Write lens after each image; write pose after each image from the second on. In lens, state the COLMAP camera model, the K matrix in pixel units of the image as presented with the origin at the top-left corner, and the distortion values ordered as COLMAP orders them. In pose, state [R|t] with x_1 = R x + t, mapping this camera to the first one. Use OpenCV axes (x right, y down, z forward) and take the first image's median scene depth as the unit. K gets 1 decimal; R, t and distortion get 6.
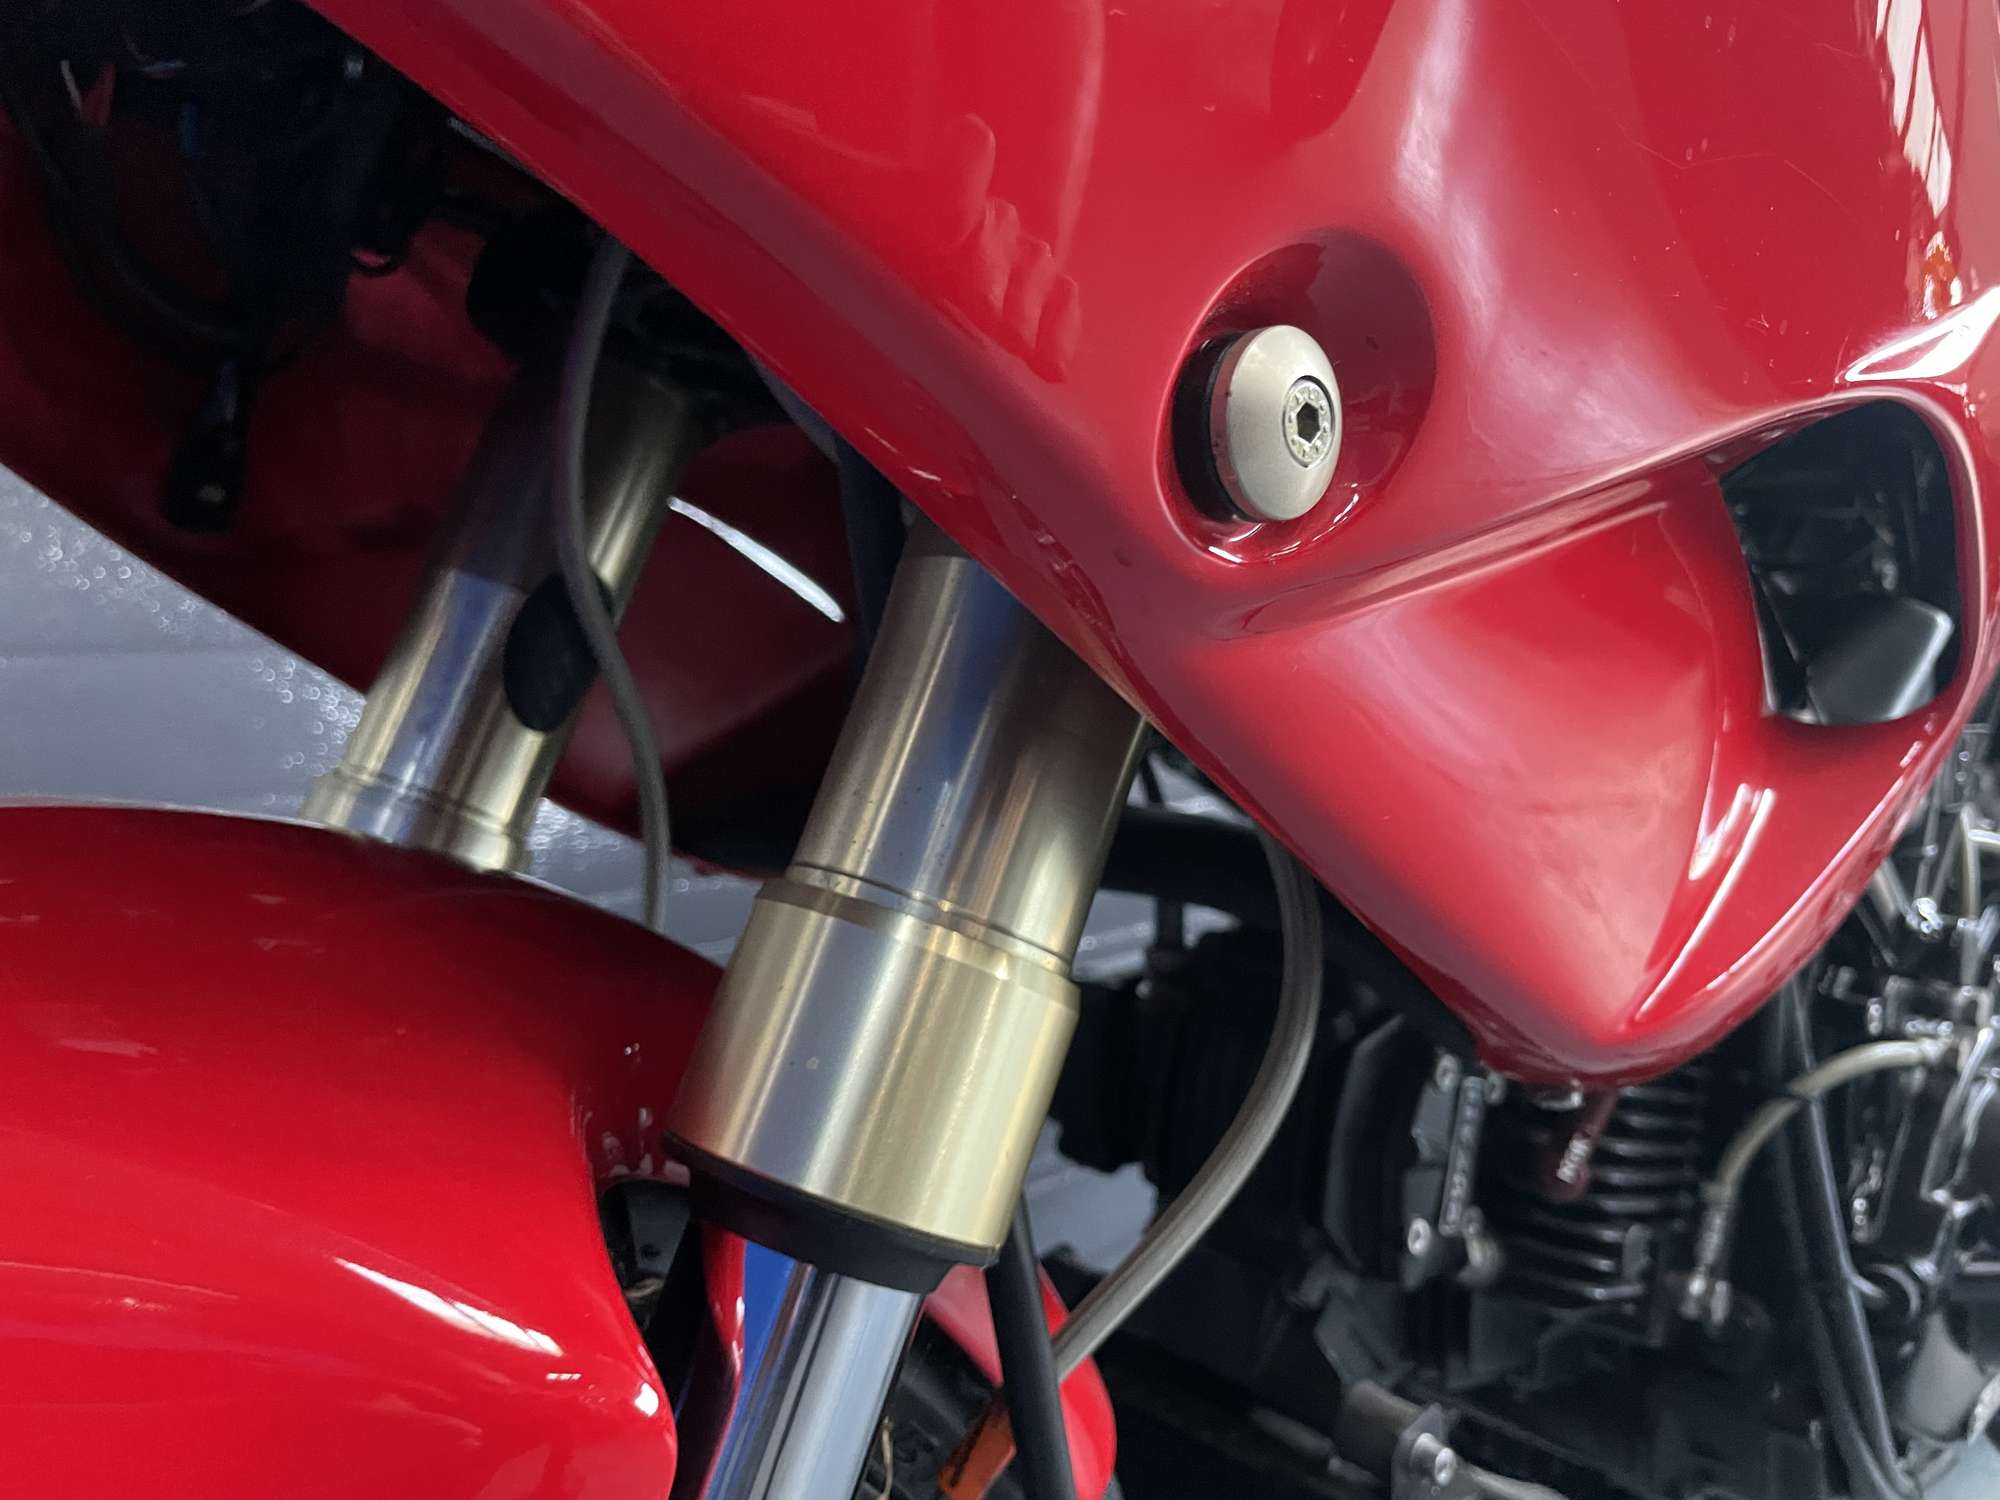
lens RADIAL K [[1502.3, 0, 1000.6], [0, 1502.3, 739.0], [0, 0, 1]] dist [0.107304, -0.156713]
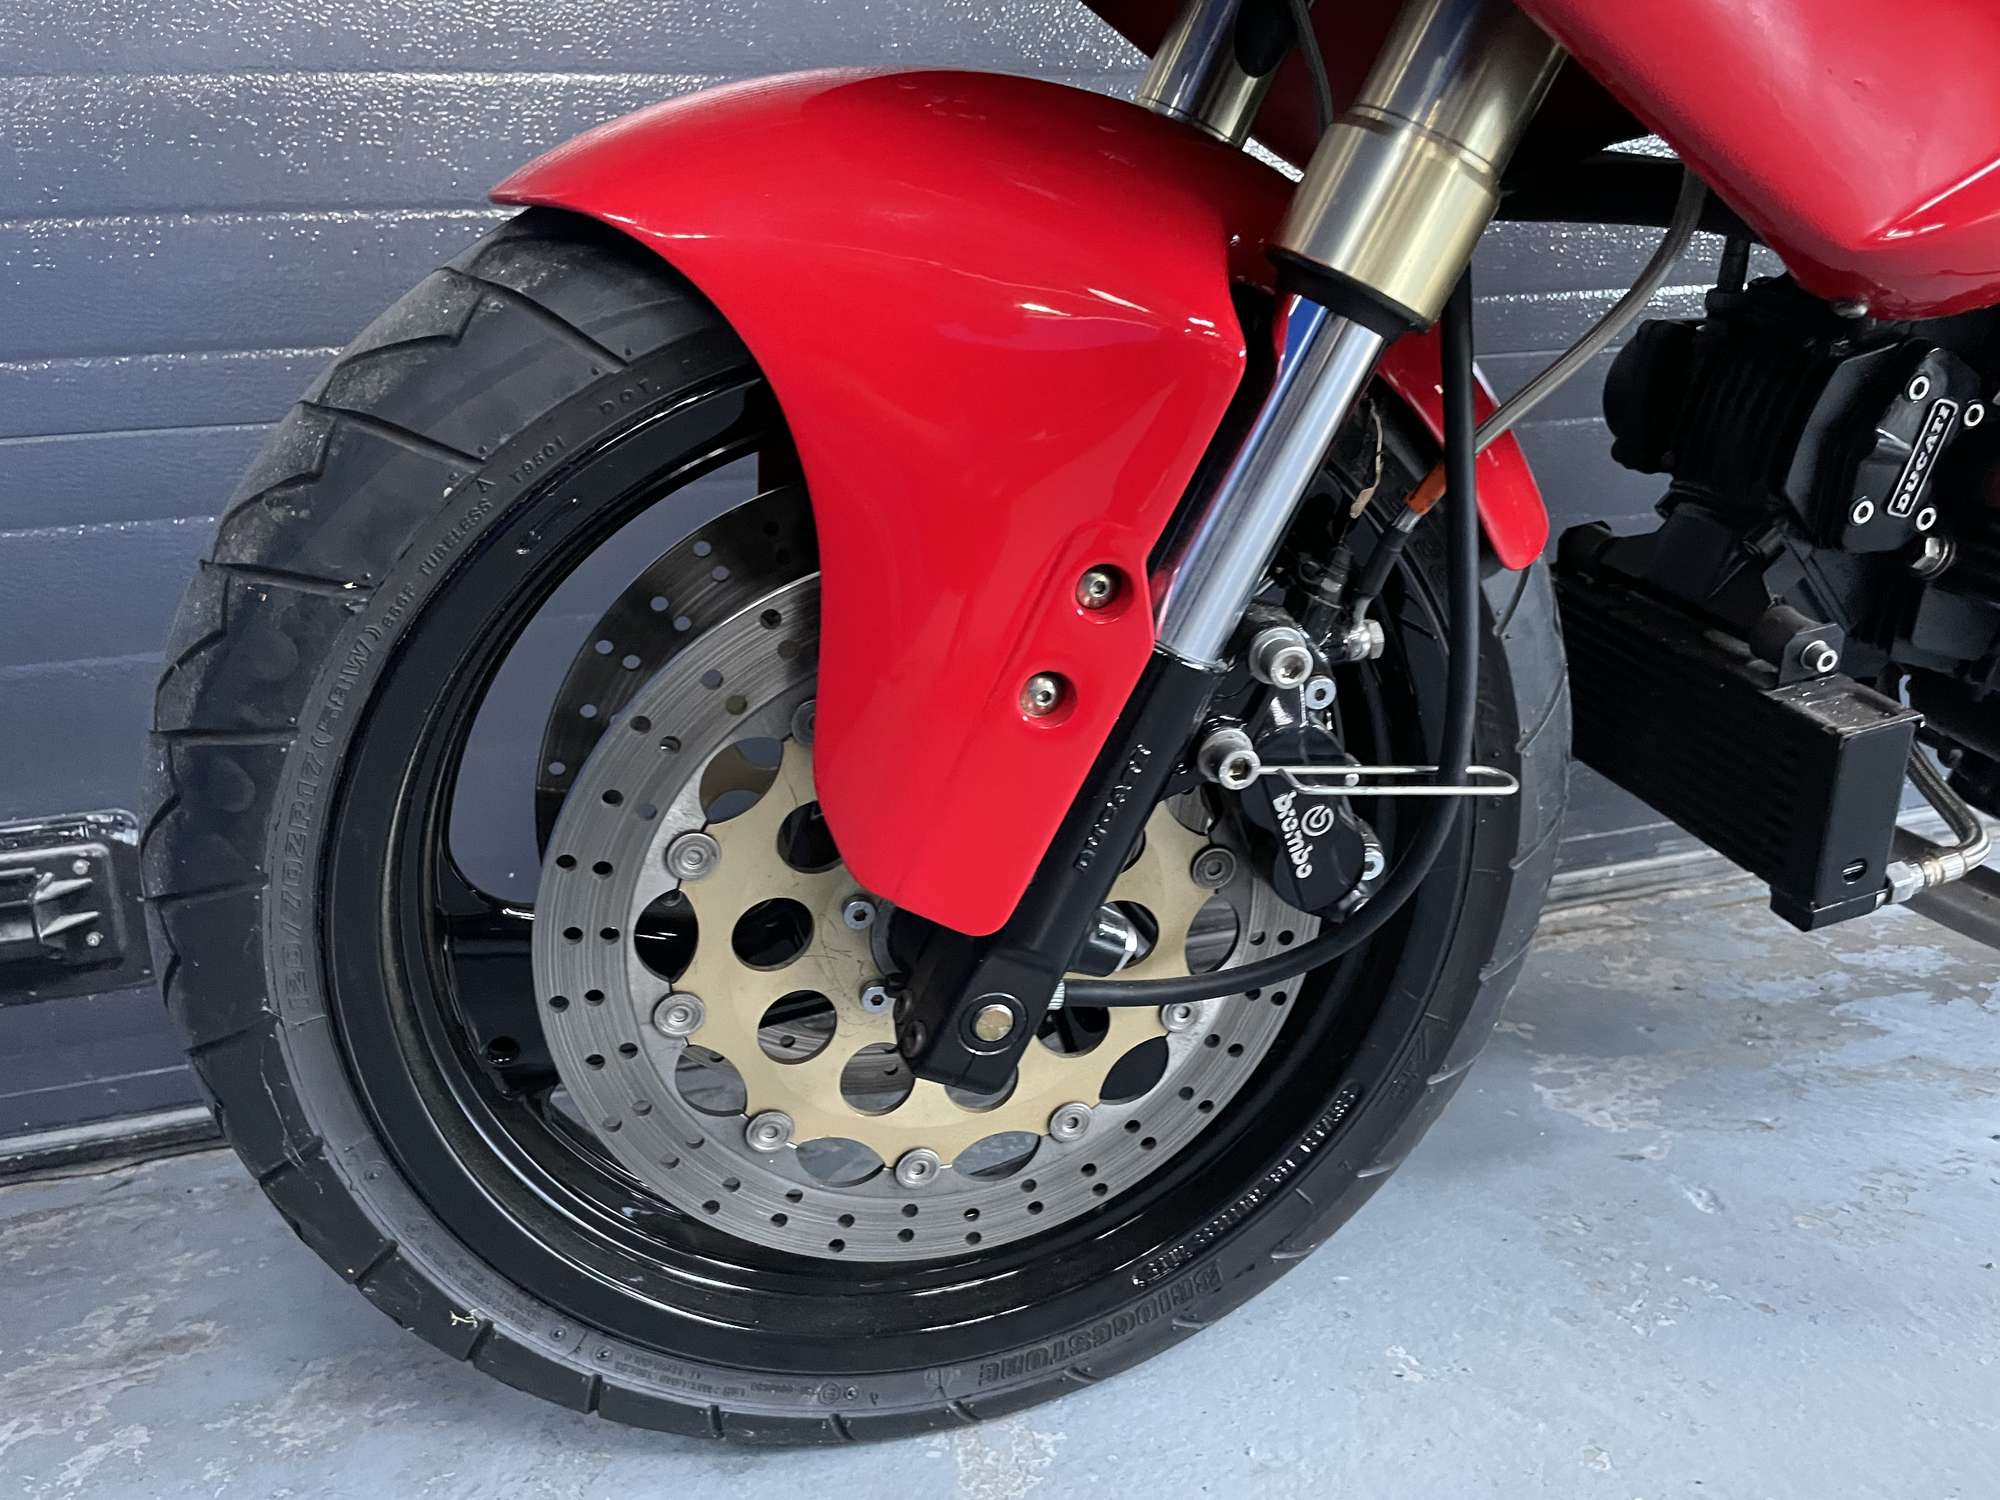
lens RADIAL K [[1502.3, 0, 1000.6], [0, 1502.3, 739.0], [0, 0, 1]] dist [0.107304, -0.156713]
pose [[0.887158, 0.186086, -0.422283, 0.437217], [-0.039692, 0.942469, 0.331928, 0.214891], [0.459756, -0.277711, 0.843505, -1.083951]]
